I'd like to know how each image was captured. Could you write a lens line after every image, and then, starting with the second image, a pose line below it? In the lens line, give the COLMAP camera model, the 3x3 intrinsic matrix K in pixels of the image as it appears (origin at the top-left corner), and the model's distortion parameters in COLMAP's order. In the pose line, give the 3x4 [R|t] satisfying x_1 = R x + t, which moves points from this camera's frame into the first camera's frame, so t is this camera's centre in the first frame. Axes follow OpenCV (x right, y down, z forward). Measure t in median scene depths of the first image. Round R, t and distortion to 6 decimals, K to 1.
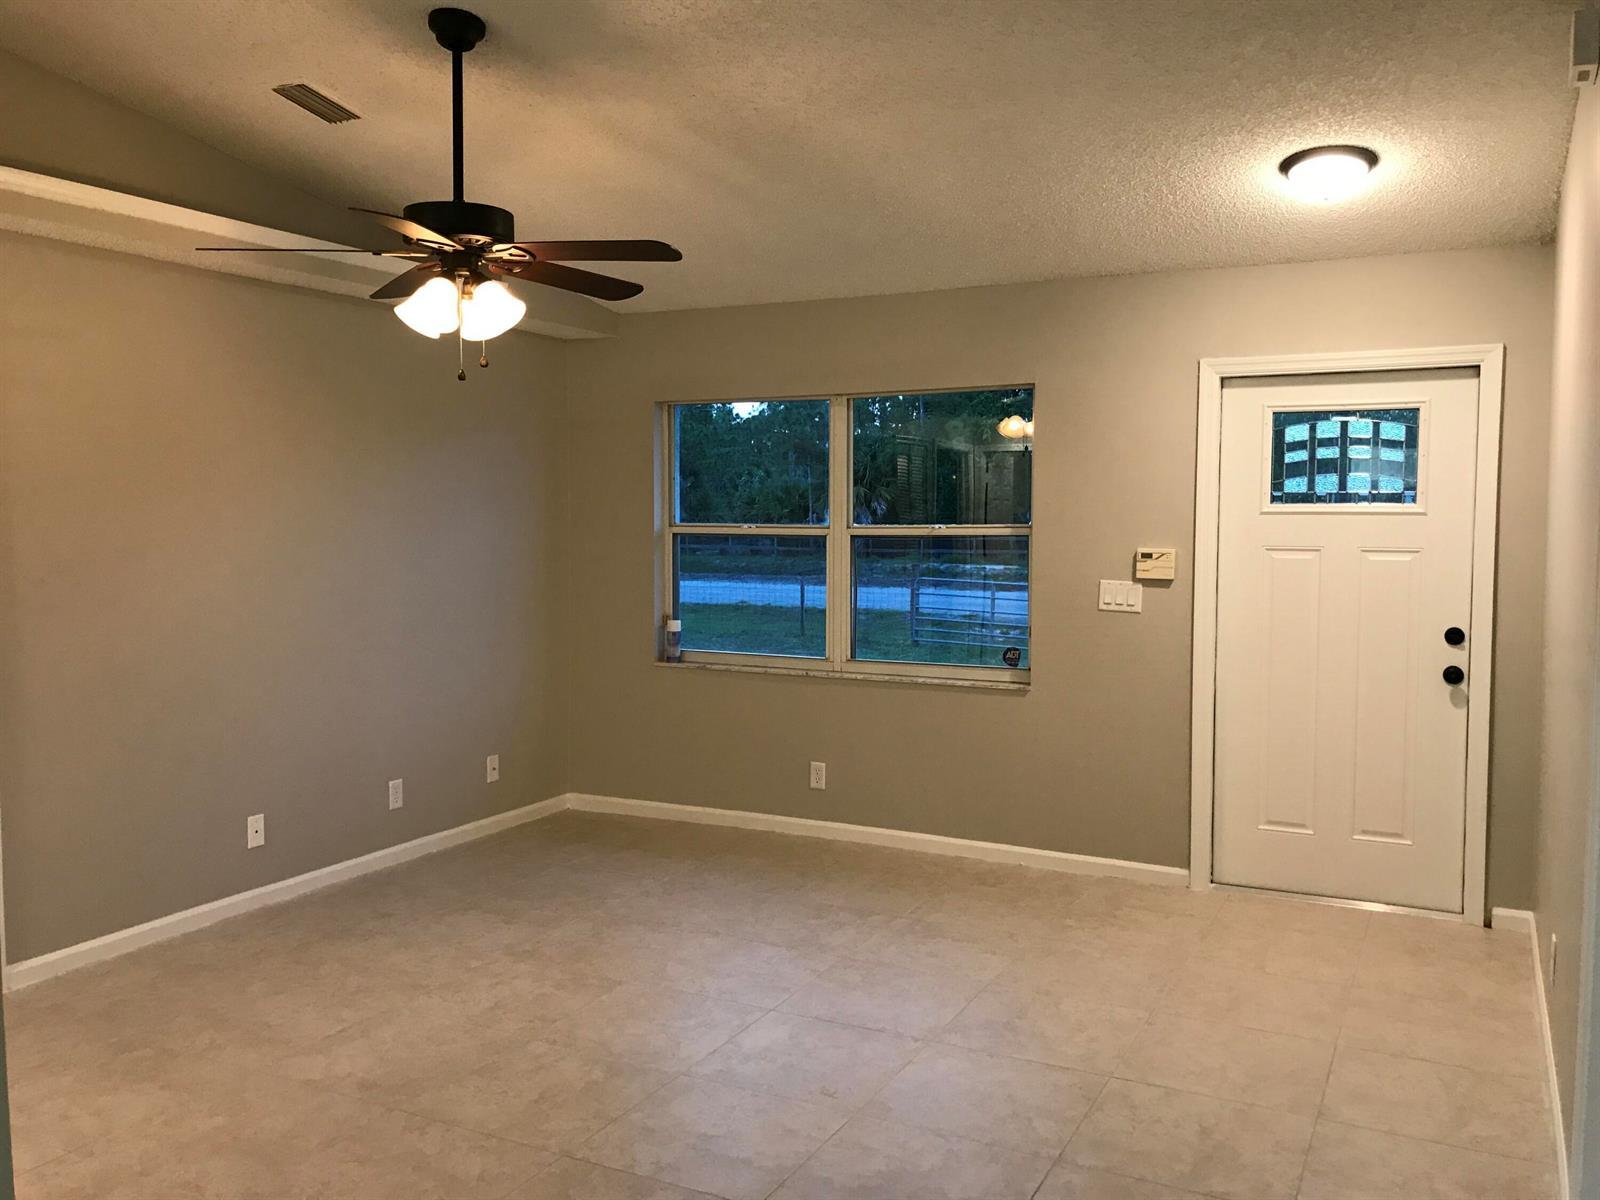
lens RADIAL K [[1309.5, 0, 796.2], [0, 1309.5, 593.2], [0, 0, 1]] dist [-0.000331, 0.003951]
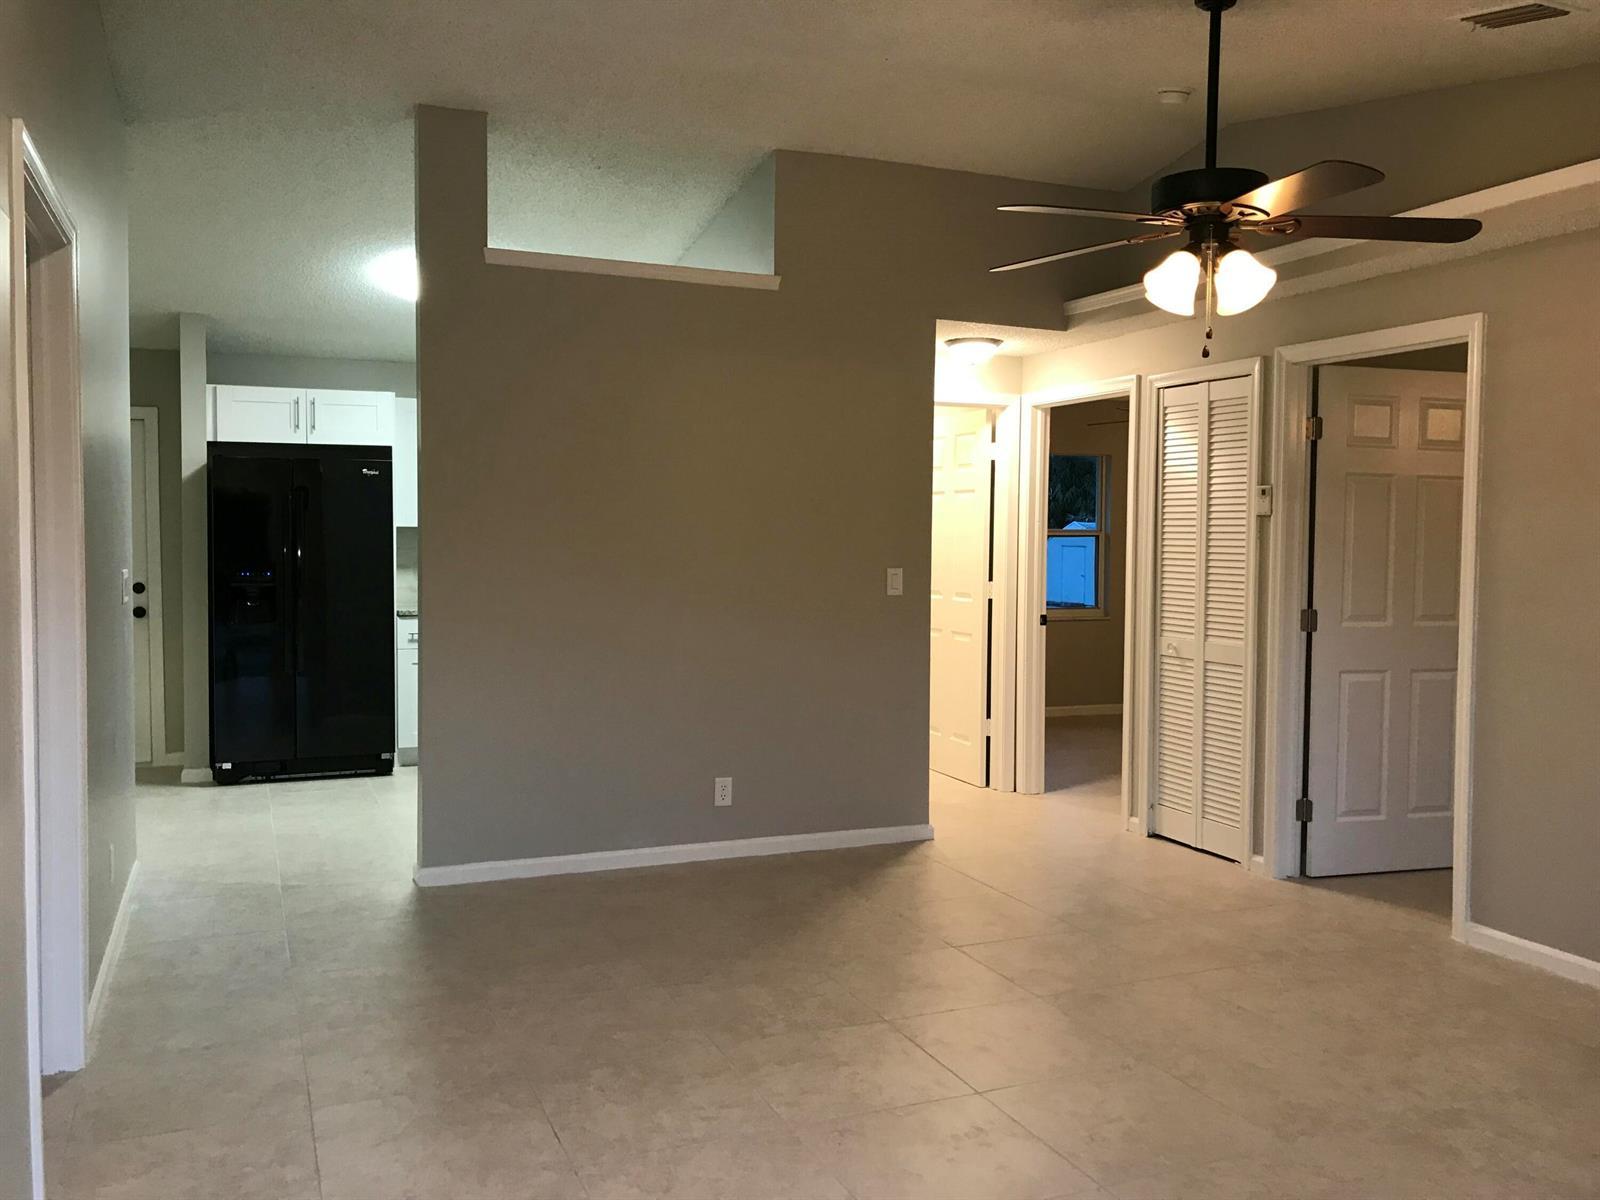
lens RADIAL K [[1309.5, 0, 796.2], [0, 1309.5, 593.2], [0, 0, 1]] dist [-0.000331, 0.003951]
pose [[-0.636583, 0.028103, -0.770696, 0.624119], [-0.061696, 0.994277, 0.087216, -0.052385], [0.768736, 0.103069, -0.631206, 1.290039]]
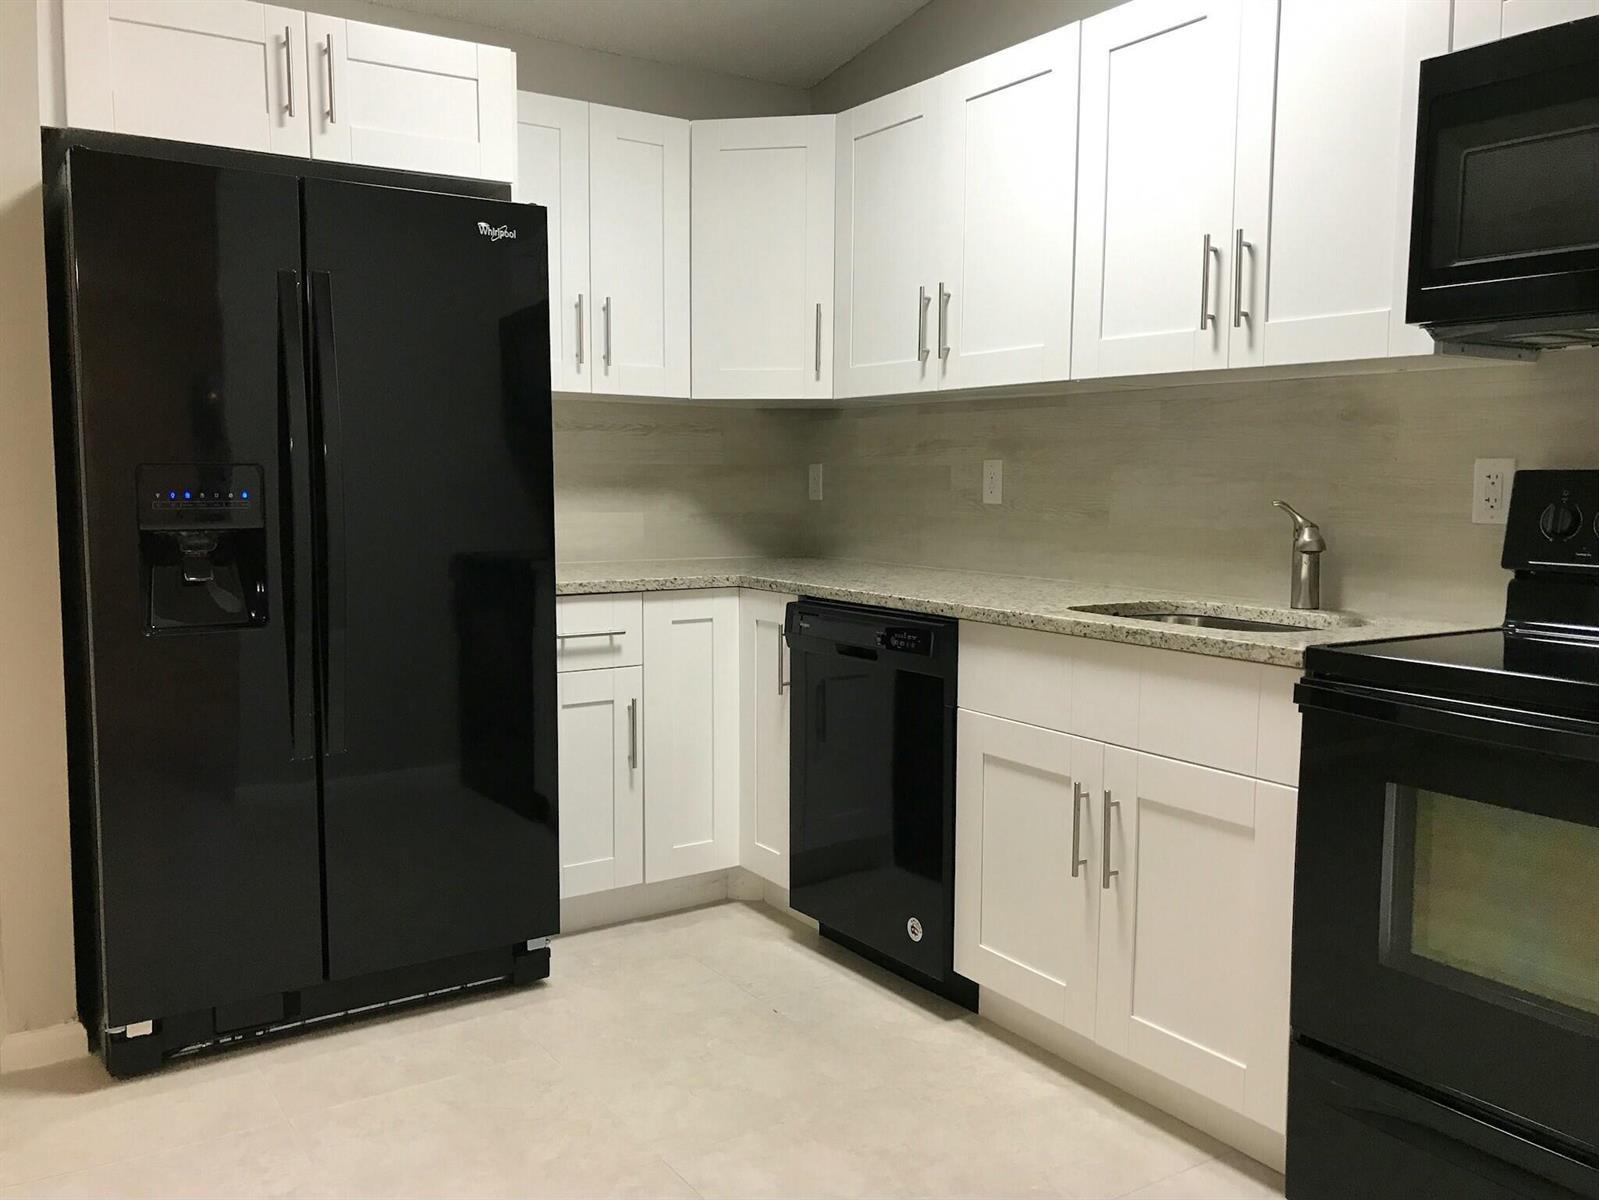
lens RADIAL K [[1308.7, 0, 795.7], [0, 1308.7, 593.2], [0, 0, 1]] dist [-0.000331, 0.003951]
pose [[-0.488749, 0.074201, -0.869263, 0.445642], [-0.065155, 0.990490, 0.121182, -0.006345], [0.869988, 0.115864, -0.479266, 0.875743]]
